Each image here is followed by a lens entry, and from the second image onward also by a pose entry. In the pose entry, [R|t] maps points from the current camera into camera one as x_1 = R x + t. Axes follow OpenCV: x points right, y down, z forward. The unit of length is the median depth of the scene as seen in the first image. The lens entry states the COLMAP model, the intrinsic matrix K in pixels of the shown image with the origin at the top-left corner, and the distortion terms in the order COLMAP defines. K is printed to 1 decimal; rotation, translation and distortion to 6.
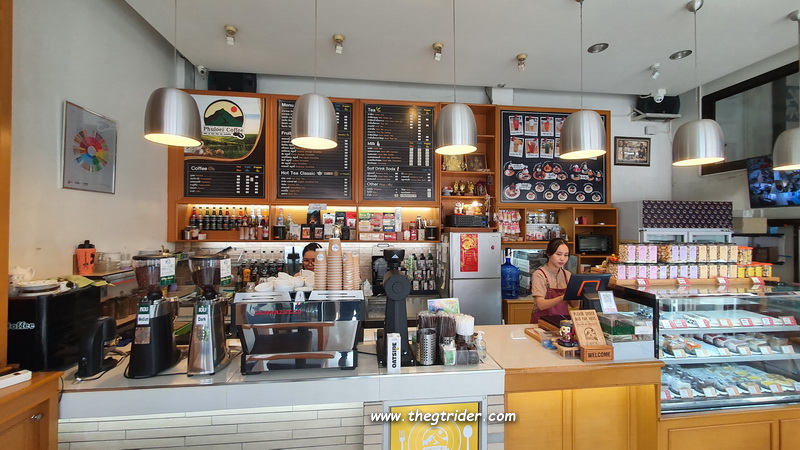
lens RADIAL K [[322.9, 0, 397.8], [0, 322.9, 224.2], [0, 0, 1]] dist [-0.004822, -0.000332]
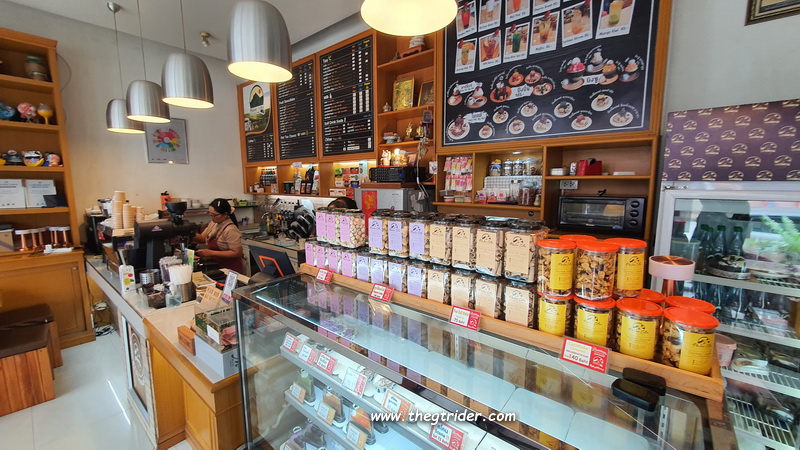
lens RADIAL K [[322.9, 0, 398.1], [0, 322.9, 226.3], [0, 0, 1]] dist [-0.004822, -0.000332]
pose [[0.682558, 0.092358, -0.724972, 0.770887], [0.010577, 0.990631, 0.136159, 0.007724], [0.730755, -0.100604, 0.675186, 0.432032]]
